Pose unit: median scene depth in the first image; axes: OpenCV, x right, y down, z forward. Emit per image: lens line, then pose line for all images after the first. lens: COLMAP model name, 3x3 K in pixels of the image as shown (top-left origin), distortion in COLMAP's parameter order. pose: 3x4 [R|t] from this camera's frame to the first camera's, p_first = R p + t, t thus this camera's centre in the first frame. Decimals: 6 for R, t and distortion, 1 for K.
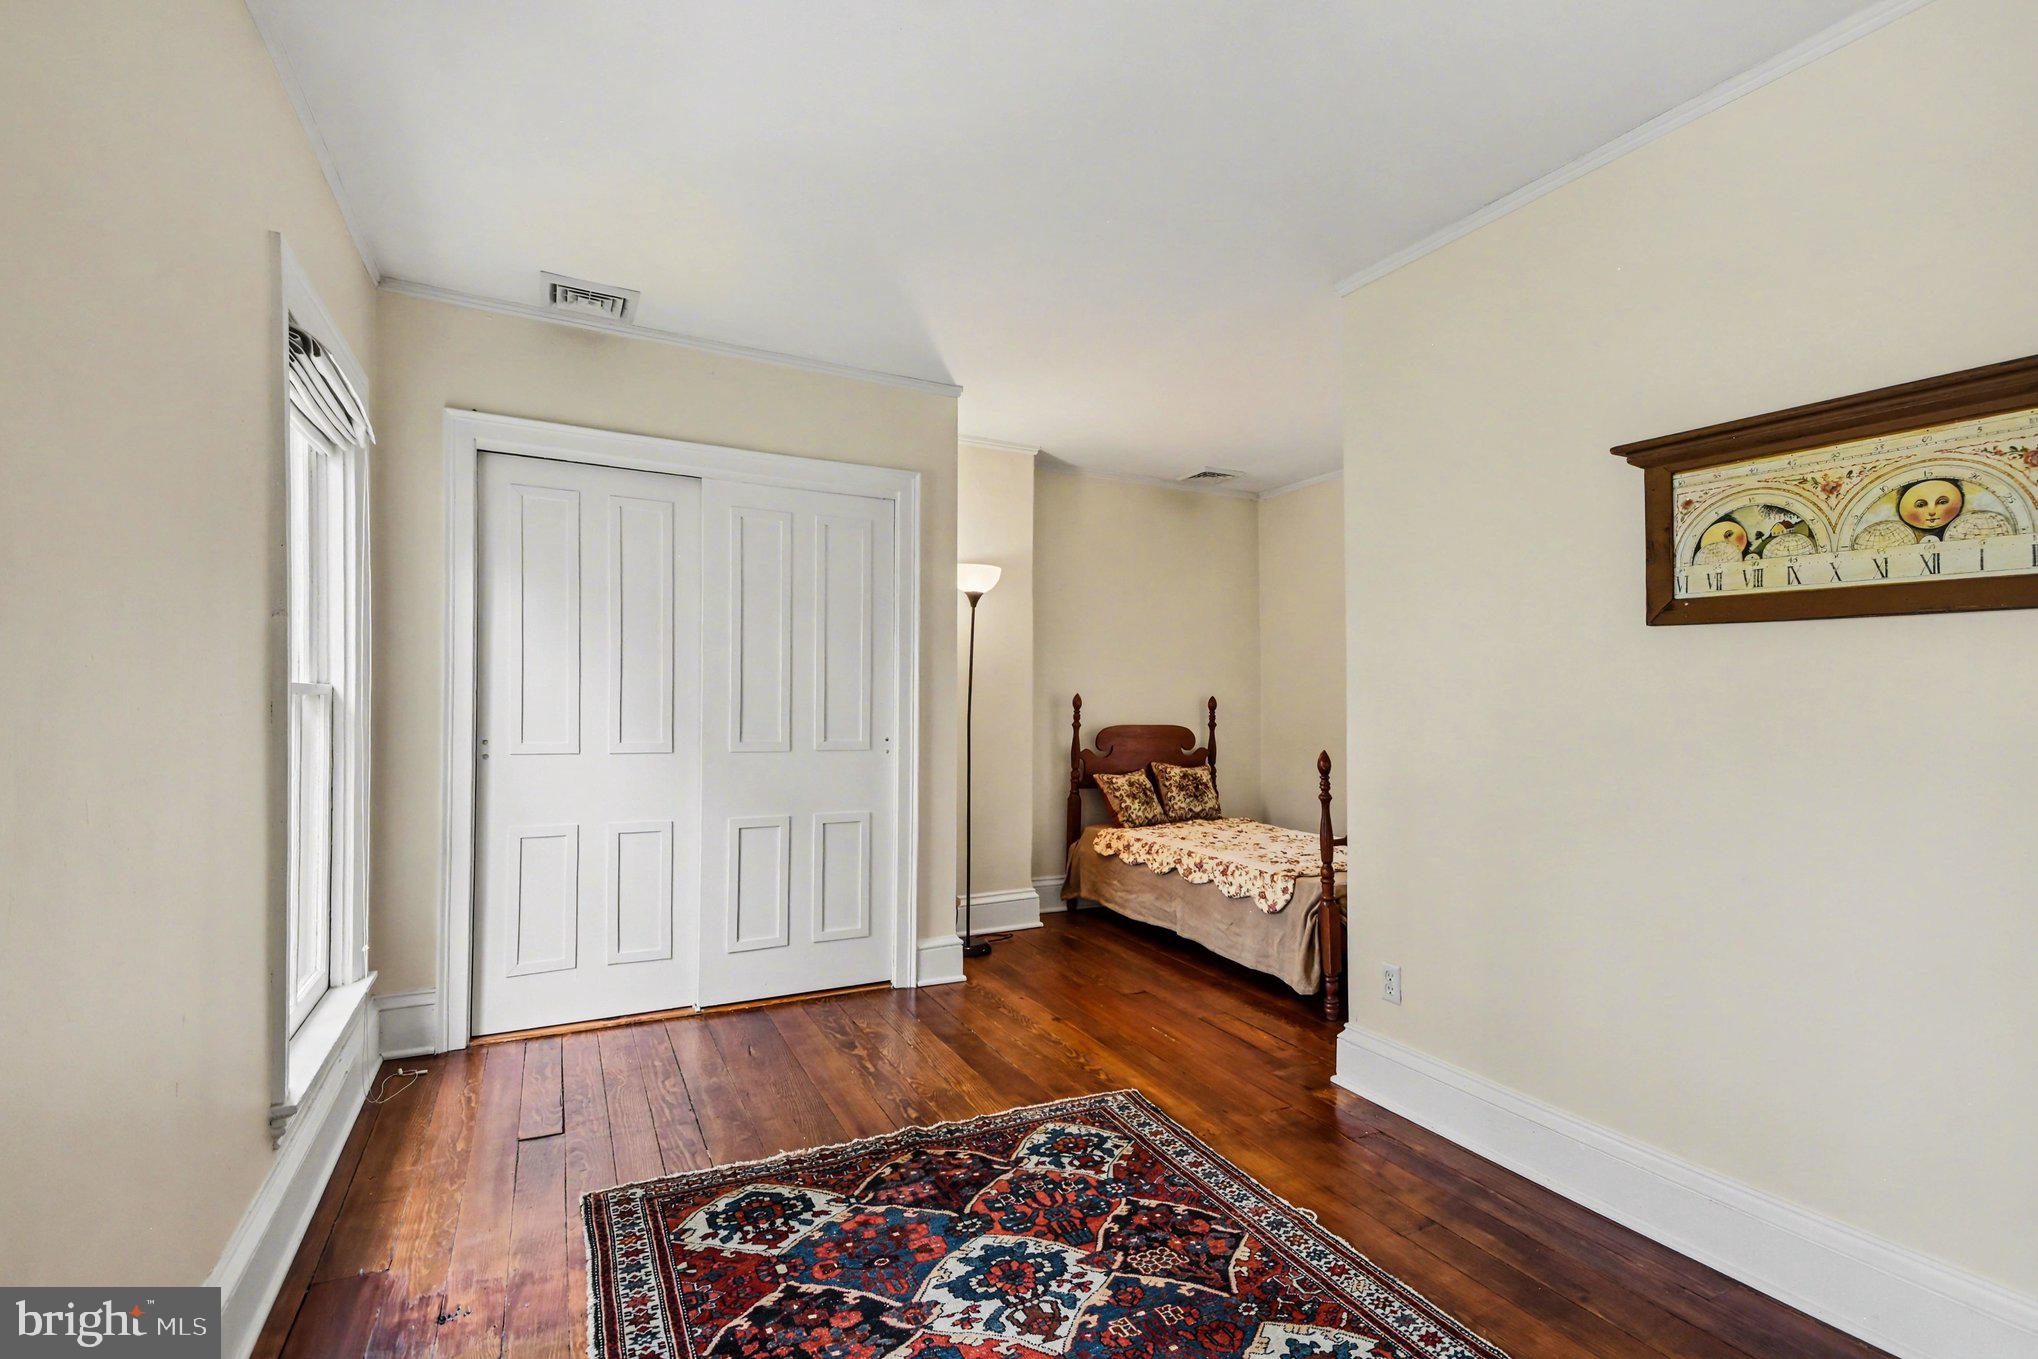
lens RADIAL K [[913.2, 0, 1011.0], [0, 913.2, 685.8], [0, 0, 1]] dist [0.013912, -0.001137]
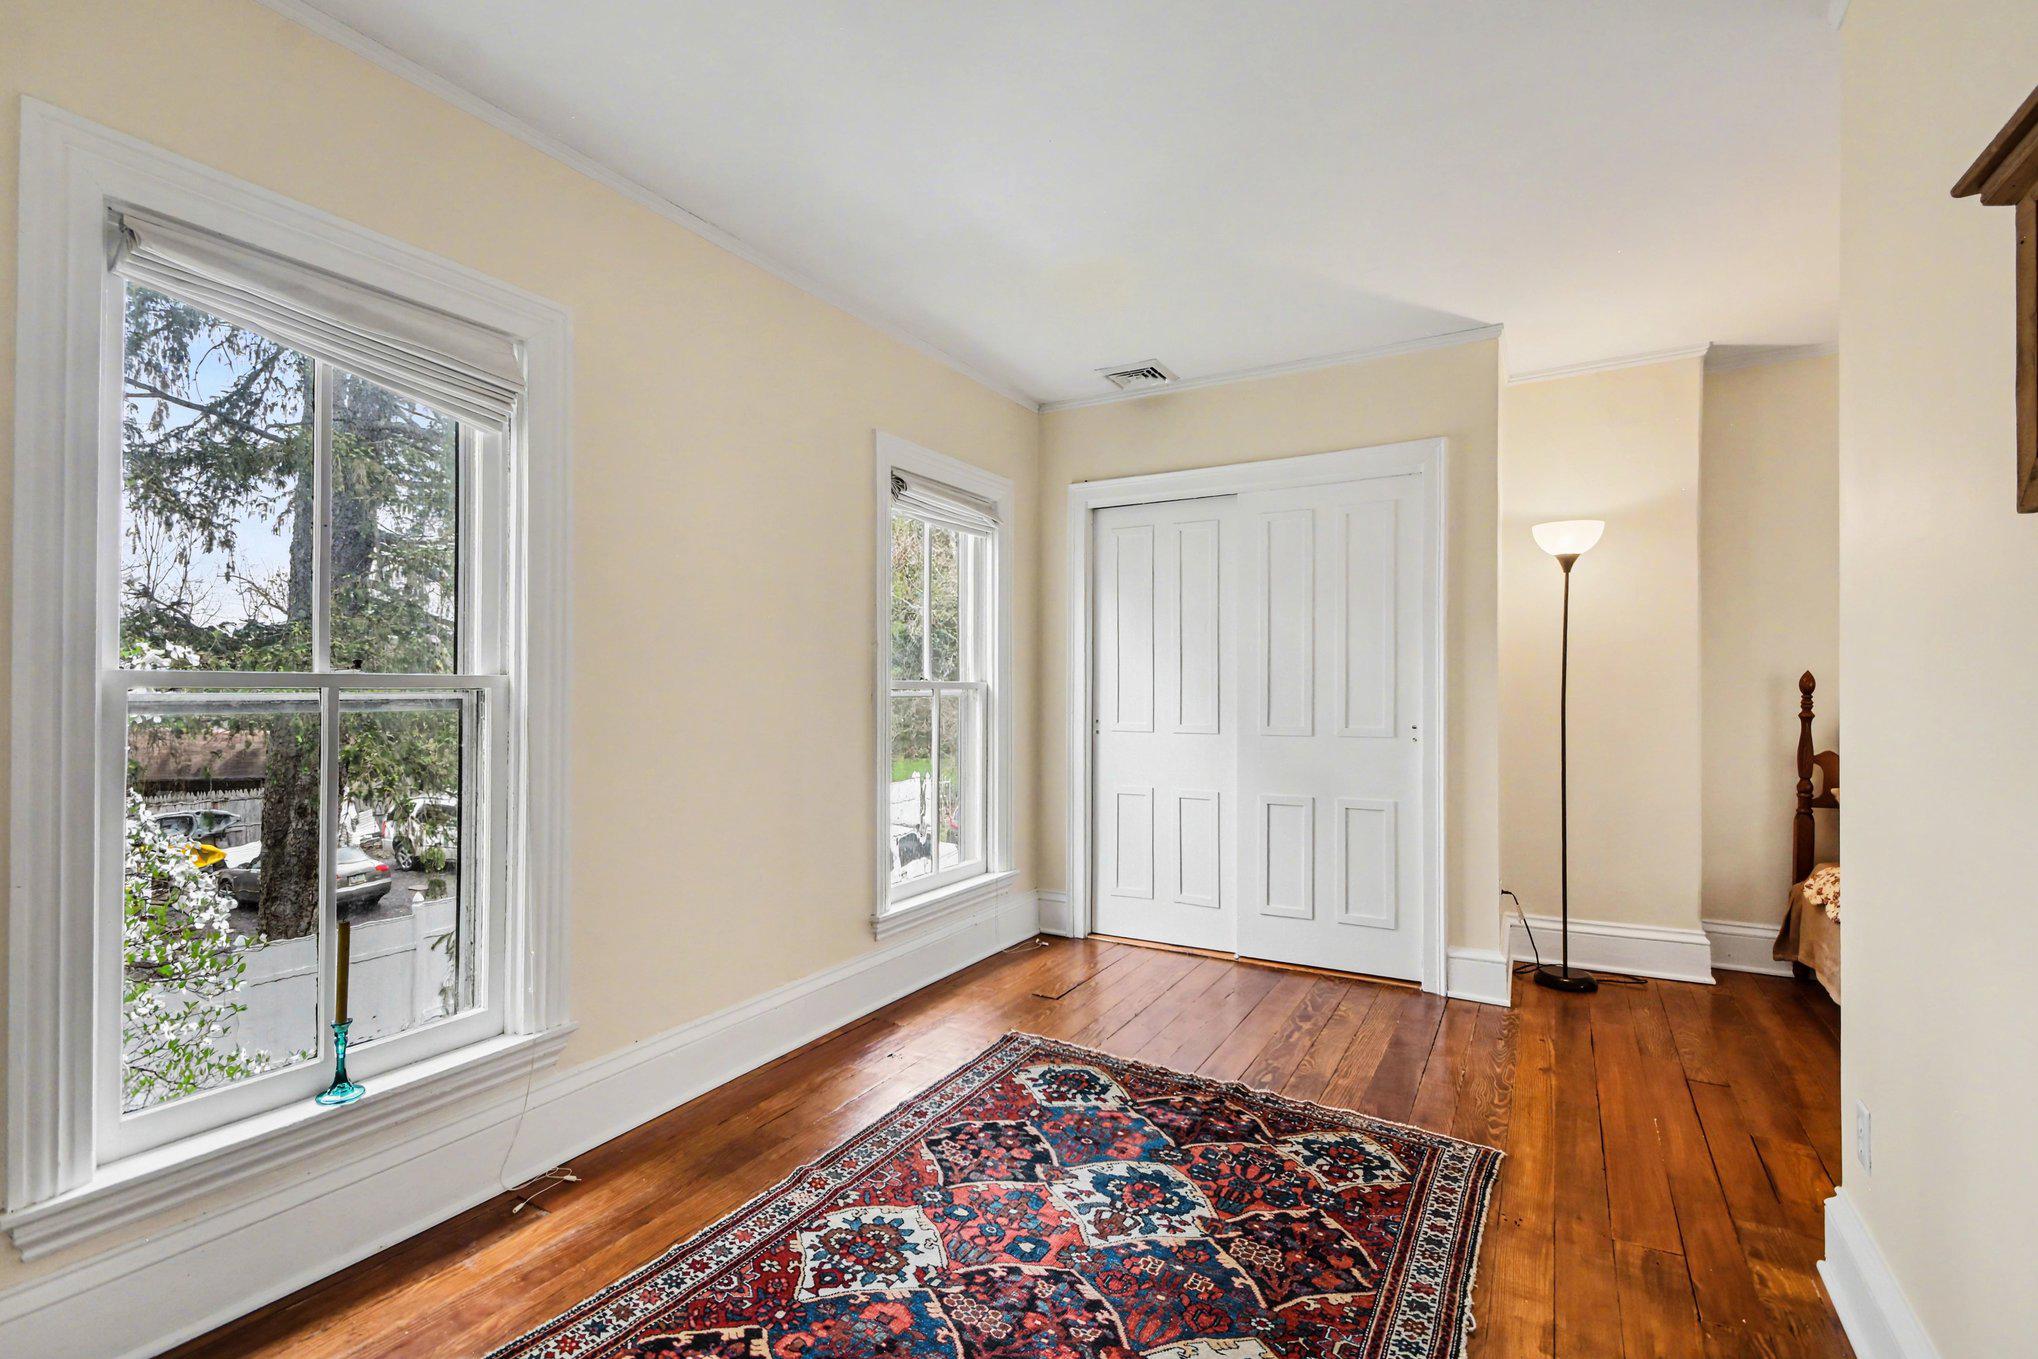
lens RADIAL K [[913.2, 0, 1011.1], [0, 913.2, 689.8], [0, 0, 1]] dist [0.013912, -0.001137]
pose [[0.536314, -0.012308, -0.843929, 0.687051], [0.024350, 0.999703, 0.000895, 0.013355], [0.843667, -0.021030, 0.536454, 0.213761]]
